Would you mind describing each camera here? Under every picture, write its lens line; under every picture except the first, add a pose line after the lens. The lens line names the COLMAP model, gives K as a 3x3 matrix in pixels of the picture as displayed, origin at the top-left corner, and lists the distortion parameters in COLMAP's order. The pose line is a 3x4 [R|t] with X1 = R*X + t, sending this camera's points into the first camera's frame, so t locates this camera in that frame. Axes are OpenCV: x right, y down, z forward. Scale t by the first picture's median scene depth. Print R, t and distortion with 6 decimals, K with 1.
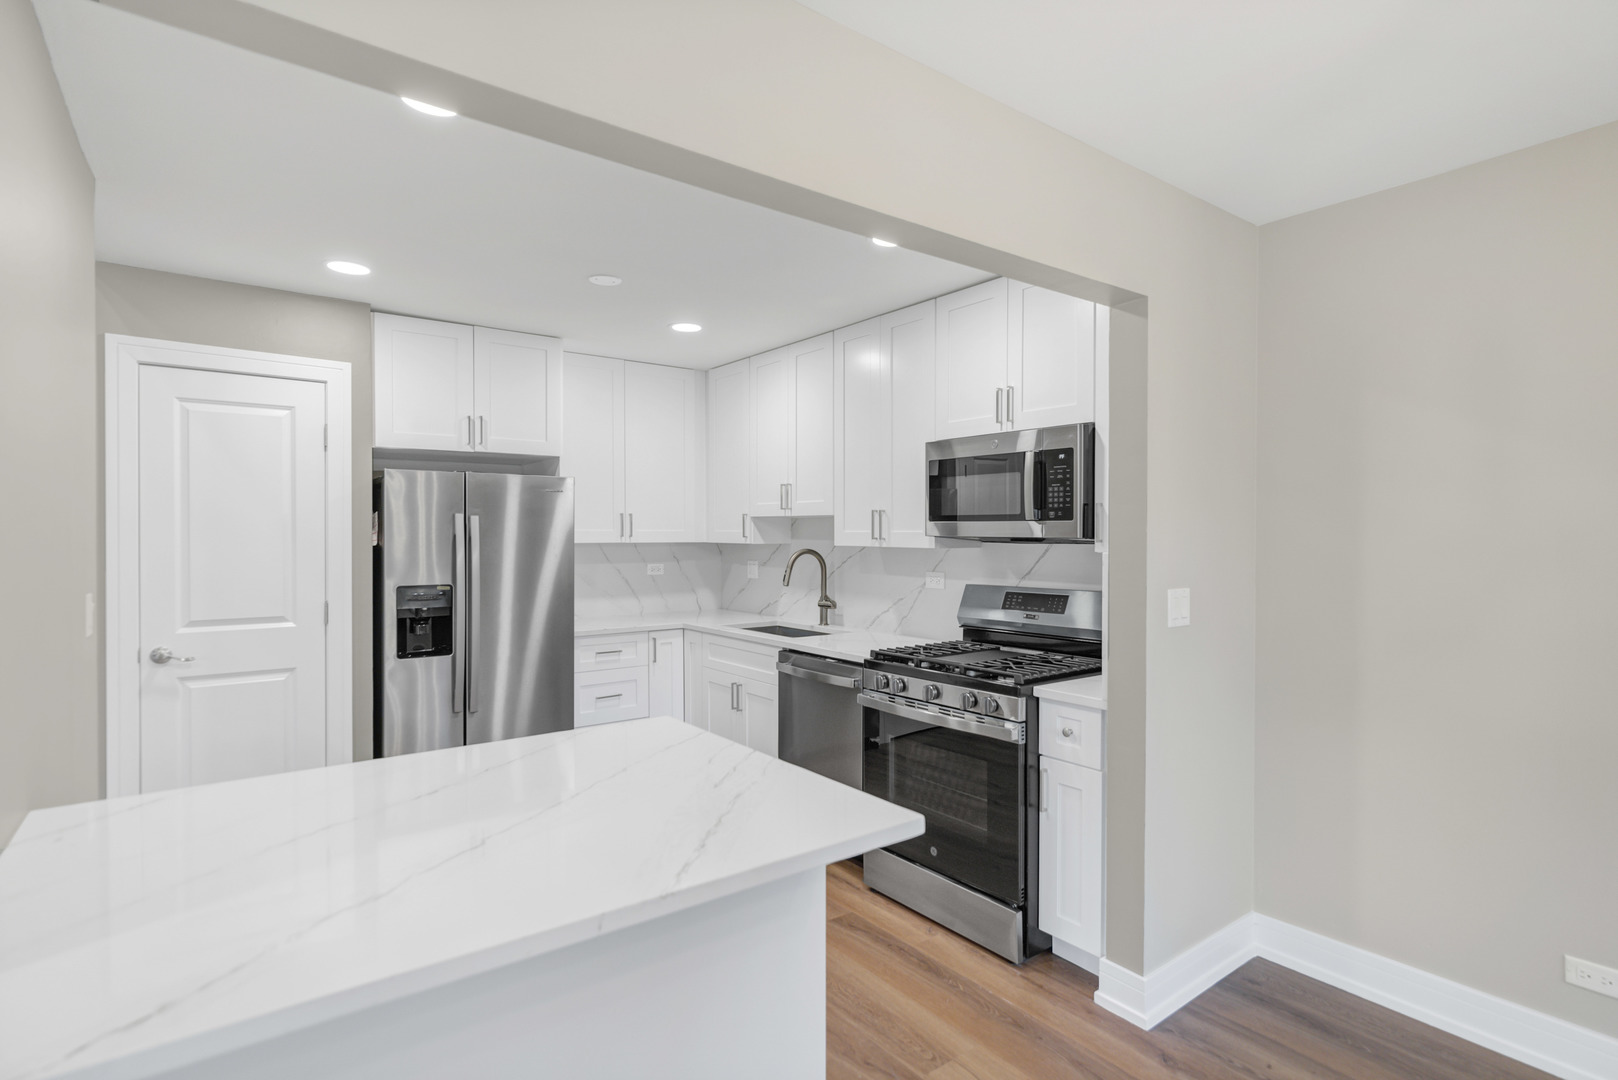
lens RADIAL K [[807.8, 0, 838.4], [0, 807.8, 542.1], [0, 0, 1]] dist [-0.001459, -0.000071]
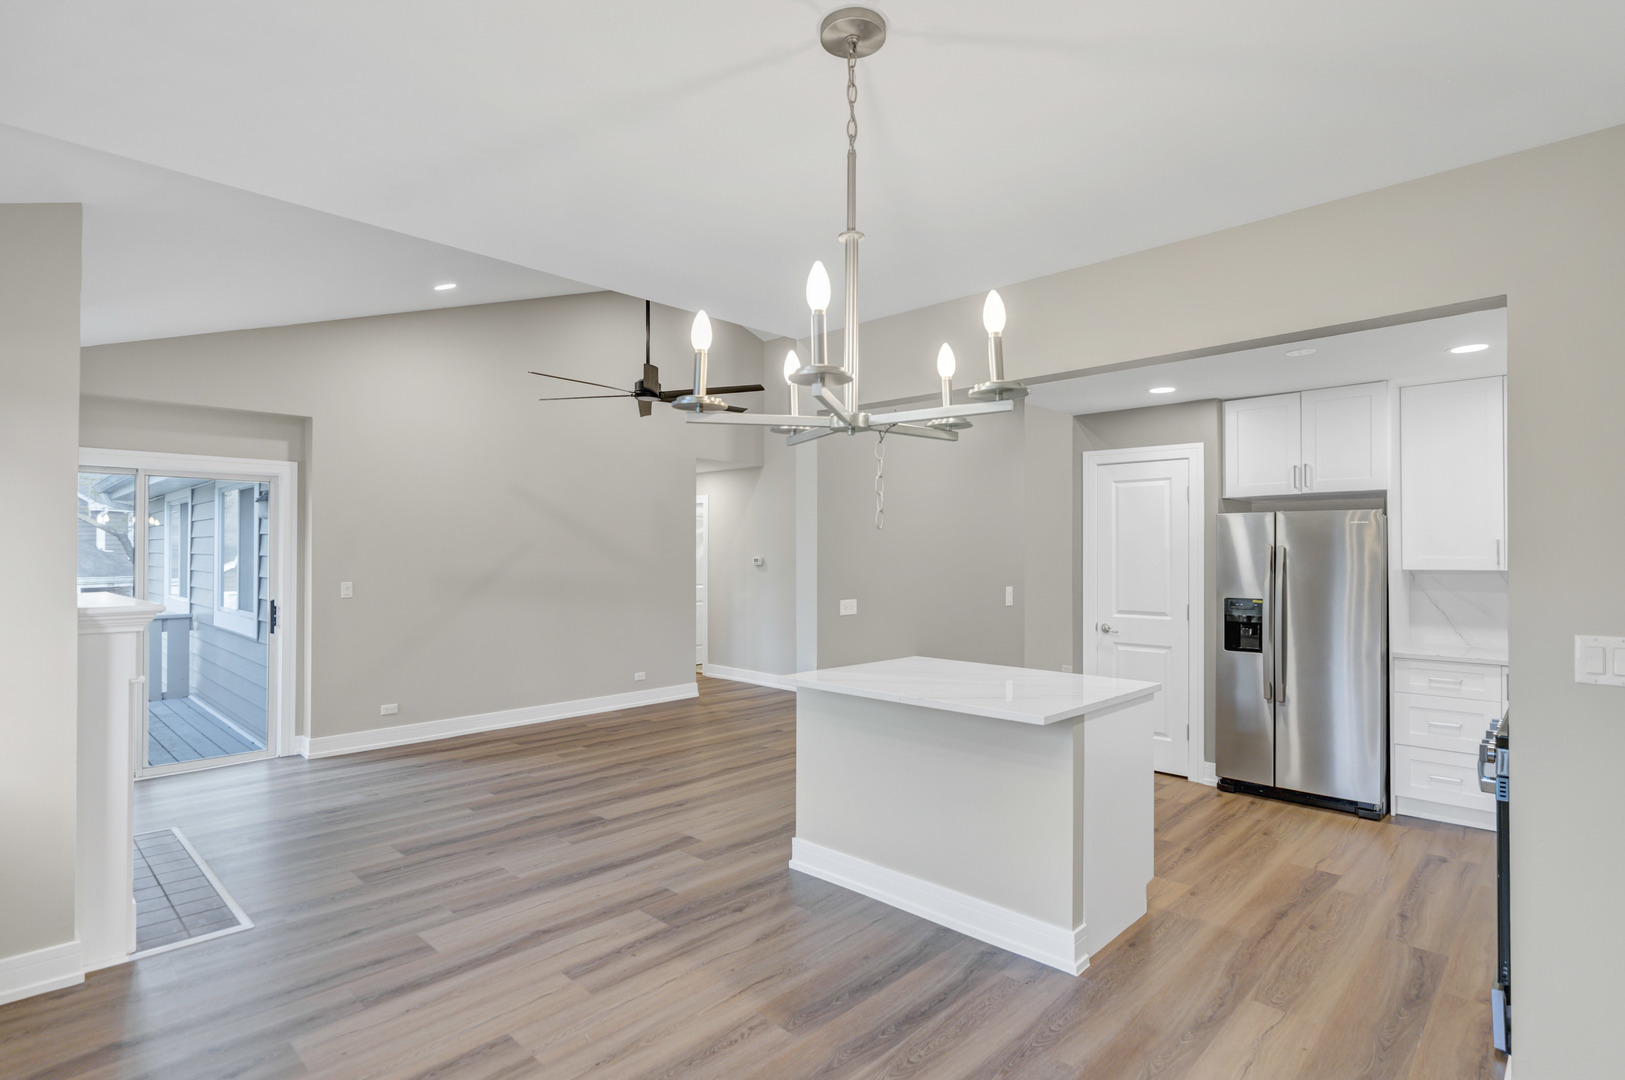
lens RADIAL K [[828.3, 0, 789.3], [0, 828.3, 543.8], [0, 0, 1]] dist [-0.004241, -0.001096]
pose [[0.122676, -0.012454, -0.992369, 0.948398], [-0.013179, 0.999813, -0.014177, -0.009950], [0.992359, 0.014818, 0.122489, 0.096504]]
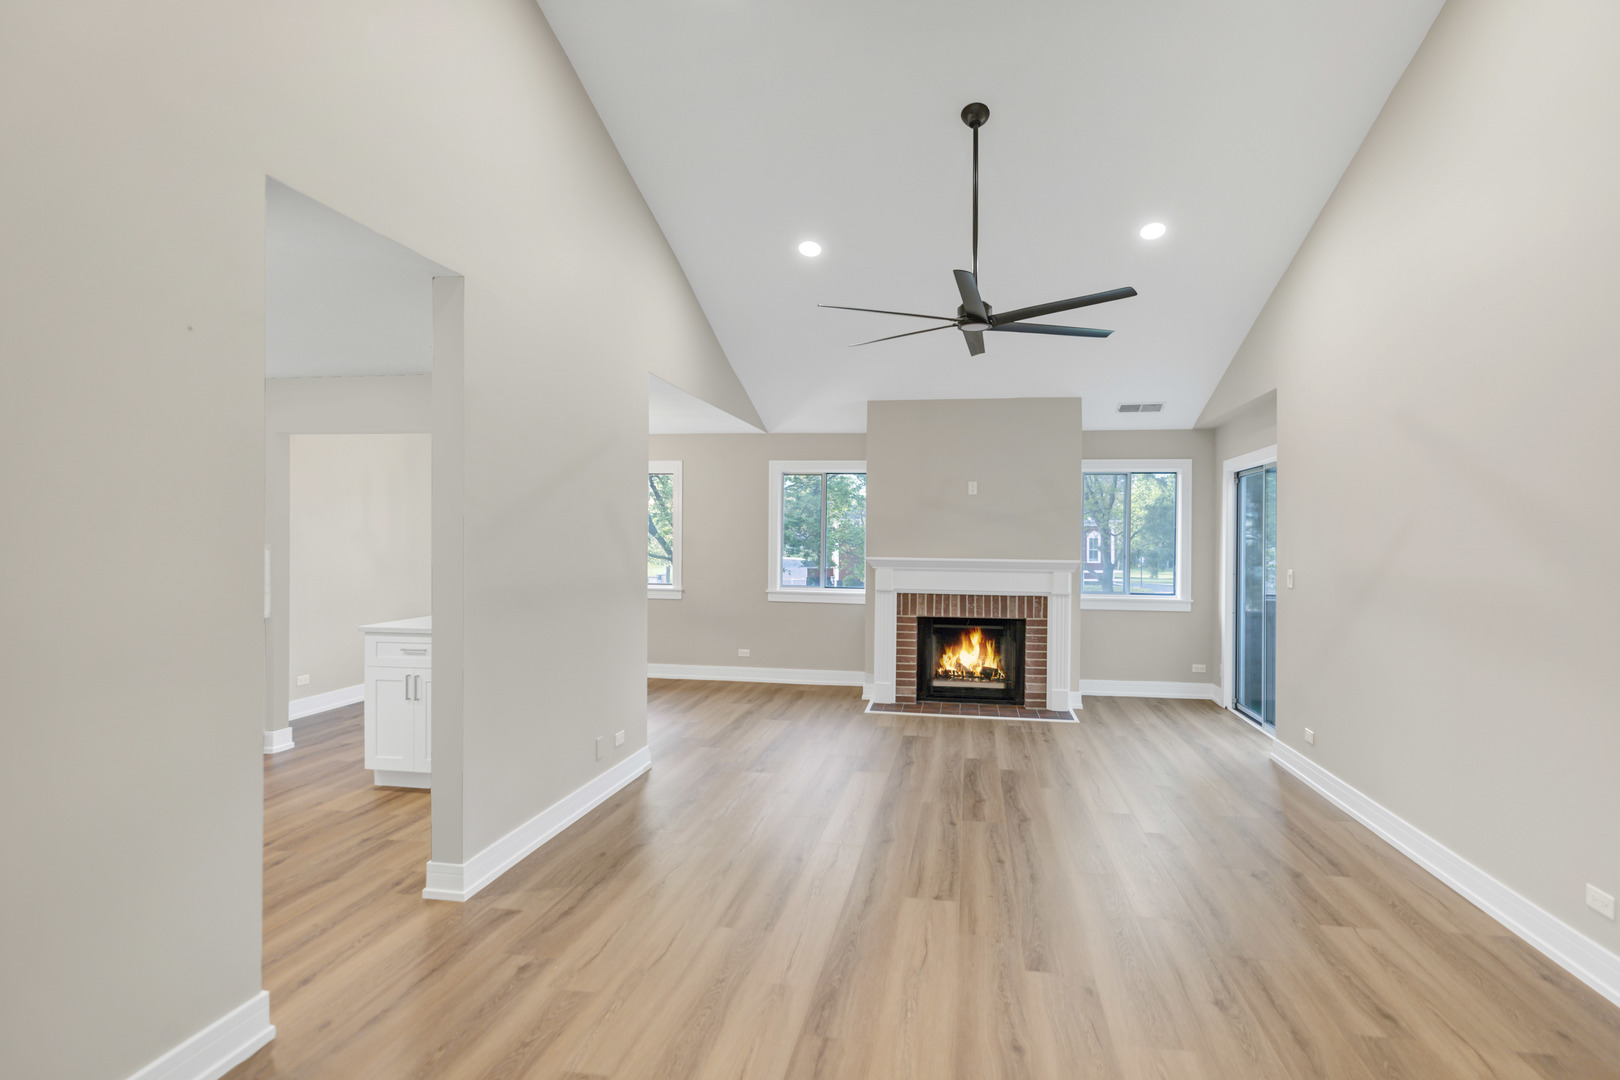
lens RADIAL K [[808.8, 0, 839.4], [0, 808.8, 542.1], [0, 0, 1]] dist [-0.001459, -0.000071]
pose [[-0.685783, -0.008354, 0.727759, -1.927820], [0.003175, 0.999890, 0.014470, -0.013947], [-0.727800, 0.012234, -0.685681, 1.163168]]
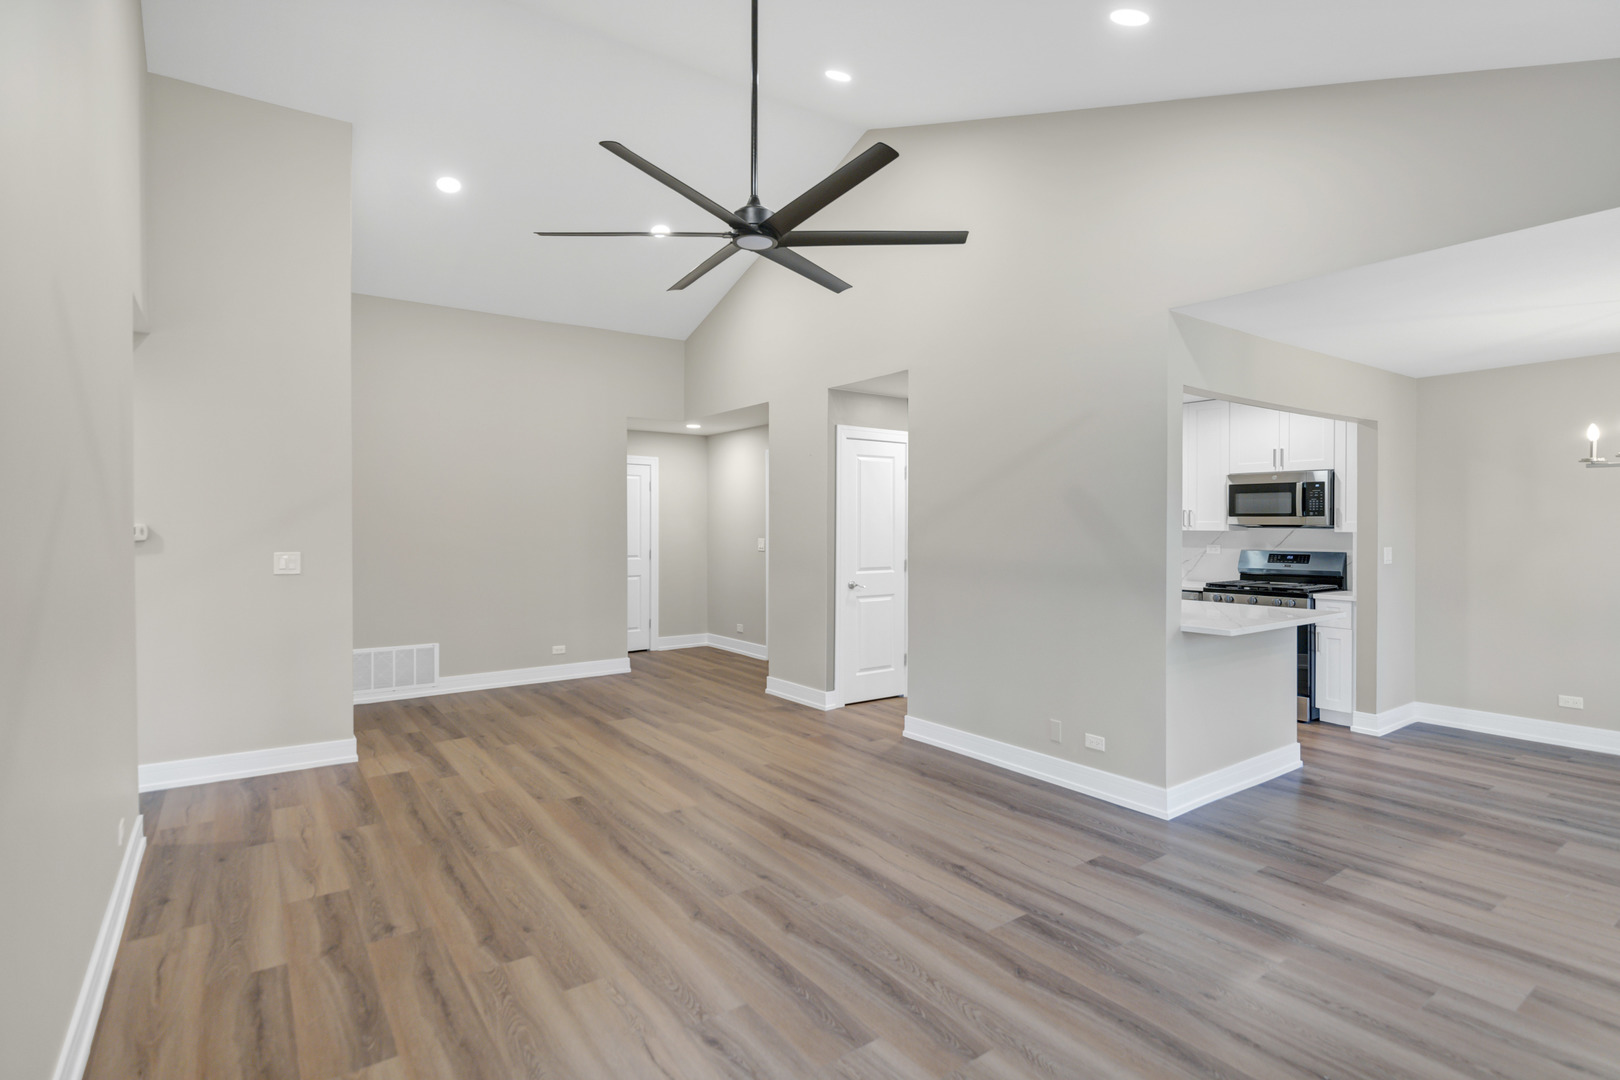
lens RADIAL K [[821.7, 0, 845.1], [0, 821.7, 528.7], [0, 0, 1]] dist [-0.003628, -0.000401]
pose [[0.999944, -0.001071, -0.010505, -0.909179], [0.001023, 0.999989, -0.004615, 0.012728], [0.010510, 0.004604, 0.999934, -1.111348]]
